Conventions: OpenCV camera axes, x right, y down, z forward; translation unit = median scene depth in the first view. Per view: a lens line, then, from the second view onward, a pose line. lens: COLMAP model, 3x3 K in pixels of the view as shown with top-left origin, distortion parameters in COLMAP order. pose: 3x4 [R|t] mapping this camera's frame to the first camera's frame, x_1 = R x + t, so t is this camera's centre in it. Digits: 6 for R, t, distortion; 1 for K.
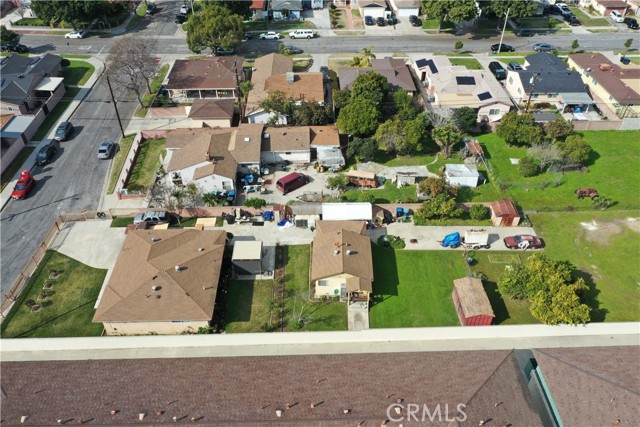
lens RADIAL K [[502.4, 0, 320.9], [0, 502.4, 211.7], [0, 0, 1]] dist [-0.012551, 0.006475]
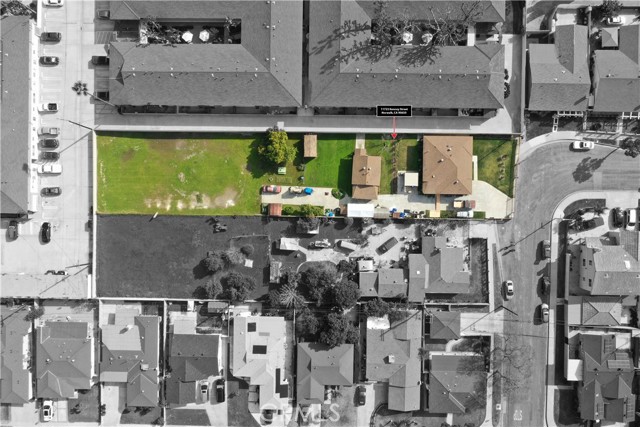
lens RADIAL K [[502.4, 0, 320.9], [0, 502.4, 211.7], [0, 0, 1]] dist [-0.012551, 0.006475]
pose [[-0.998889, -0.045043, 0.013848, 0.168354], [0.039622, -0.643727, 0.764228, -1.409354], [-0.025509, 0.763928, 0.644797, -0.198683]]
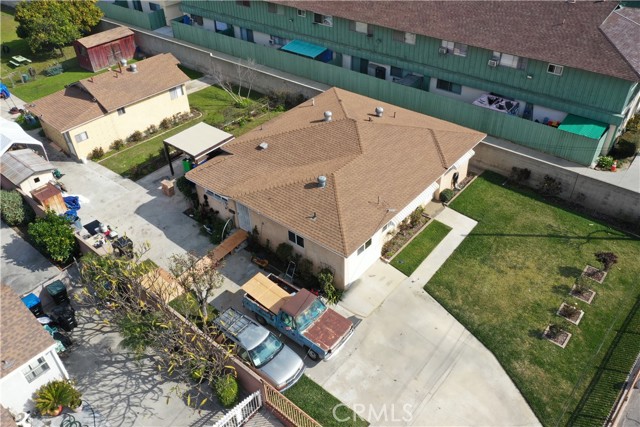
lens RADIAL K [[502.4, 0, 320.9], [0, 502.4, 211.7], [0, 0, 1]] dist [-0.012551, 0.006475]
pose [[-0.746359, -0.386016, 0.542163, -0.500783], [0.442837, 0.320085, 0.837521, -0.259233], [-0.496834, 0.865181, -0.067956, 0.909633]]
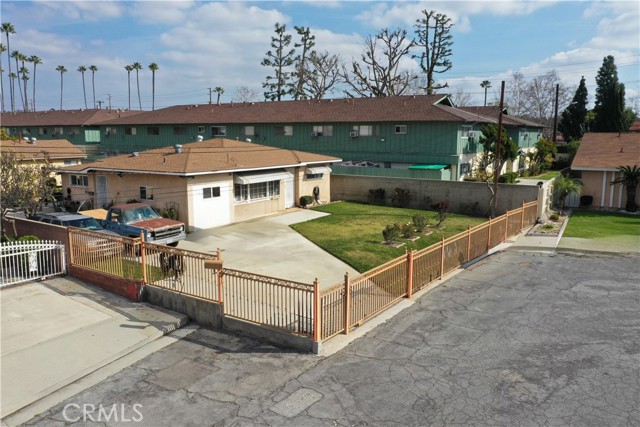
lens RADIAL K [[502.4, 0, 320.9], [0, 502.4, 211.7], [0, 0, 1]] dist [-0.012551, 0.006475]
pose [[-0.816529, -0.090013, 0.570244, -0.621243], [0.364175, 0.686129, 0.629765, -0.131154], [-0.447947, 0.721890, -0.527464, 1.065134]]
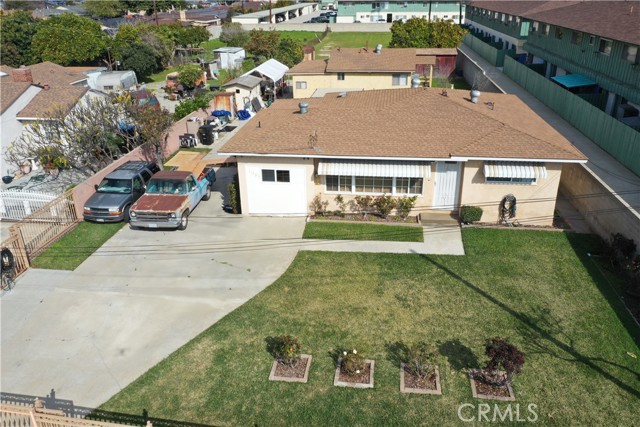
lens RADIAL K [[502.4, 0, 320.9], [0, 502.4, 211.7], [0, 0, 1]] dist [-0.012551, 0.006475]
pose [[0.155894, -0.404416, 0.901191, -0.617893], [0.636473, 0.738824, 0.221451, 0.033913], [-0.755380, 0.539061, 0.372578, 0.767294]]
